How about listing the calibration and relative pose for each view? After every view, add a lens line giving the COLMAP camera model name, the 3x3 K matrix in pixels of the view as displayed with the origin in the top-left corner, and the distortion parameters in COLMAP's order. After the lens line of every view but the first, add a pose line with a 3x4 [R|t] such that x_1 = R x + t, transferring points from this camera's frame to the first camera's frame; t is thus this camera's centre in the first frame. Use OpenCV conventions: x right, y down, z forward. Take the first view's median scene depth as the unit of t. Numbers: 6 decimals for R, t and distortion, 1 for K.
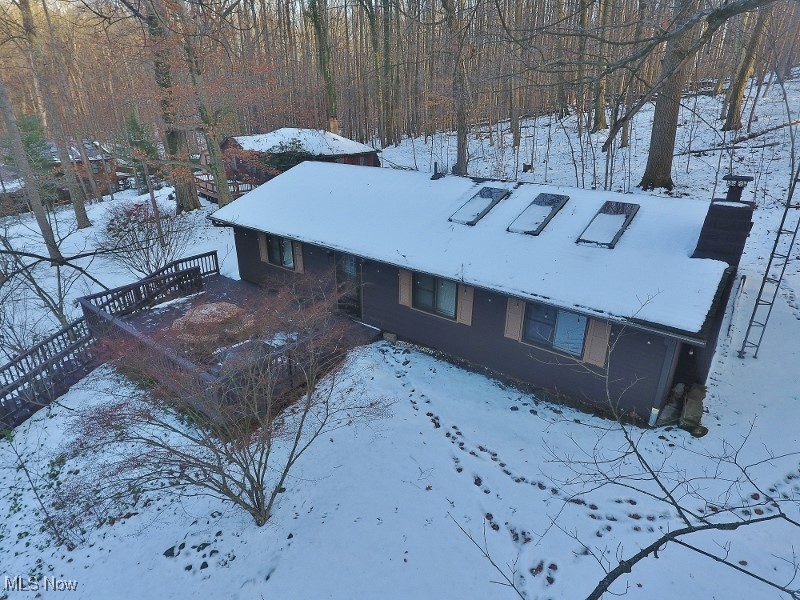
lens RADIAL K [[462.9, 0, 398.8], [0, 462.9, 294.1], [0, 0, 1]] dist [-0.010804, 0.004571]
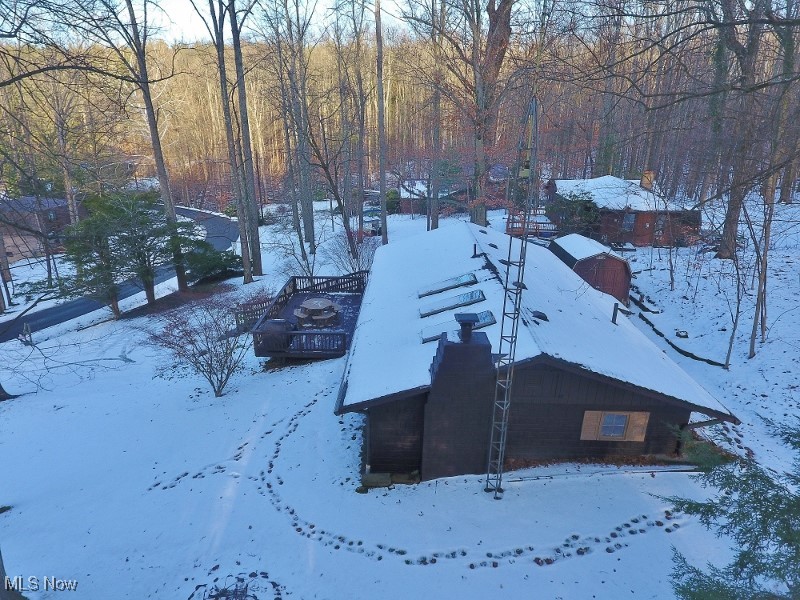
lens RADIAL K [[462.9, 0, 397.0], [0, 462.9, 298.0], [0, 0, 1]] dist [-0.010804, 0.004571]
pose [[0.611474, 0.281103, -0.739649, 1.335775], [-0.305313, 0.946199, 0.107198, -0.335671], [0.729989, 0.160276, 0.664400, 0.106429]]
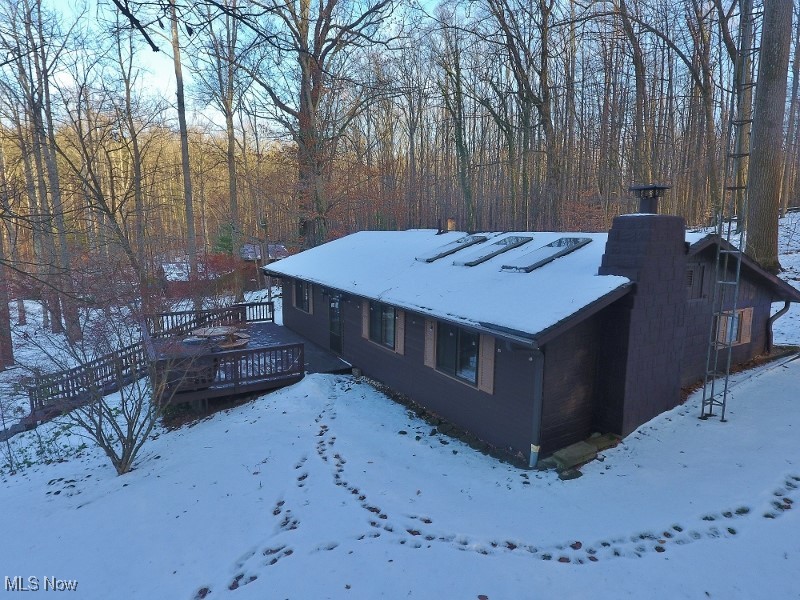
lens RADIAL K [[462.9, 0, 403.1], [0, 462.9, 297.6], [0, 0, 1]] dist [-0.010804, 0.004571]
pose [[0.935224, 0.054832, -0.349785, 0.565625], [-0.137939, 0.966301, -0.217334, 0.189450], [0.326081, 0.251506, 0.911272, 0.089963]]
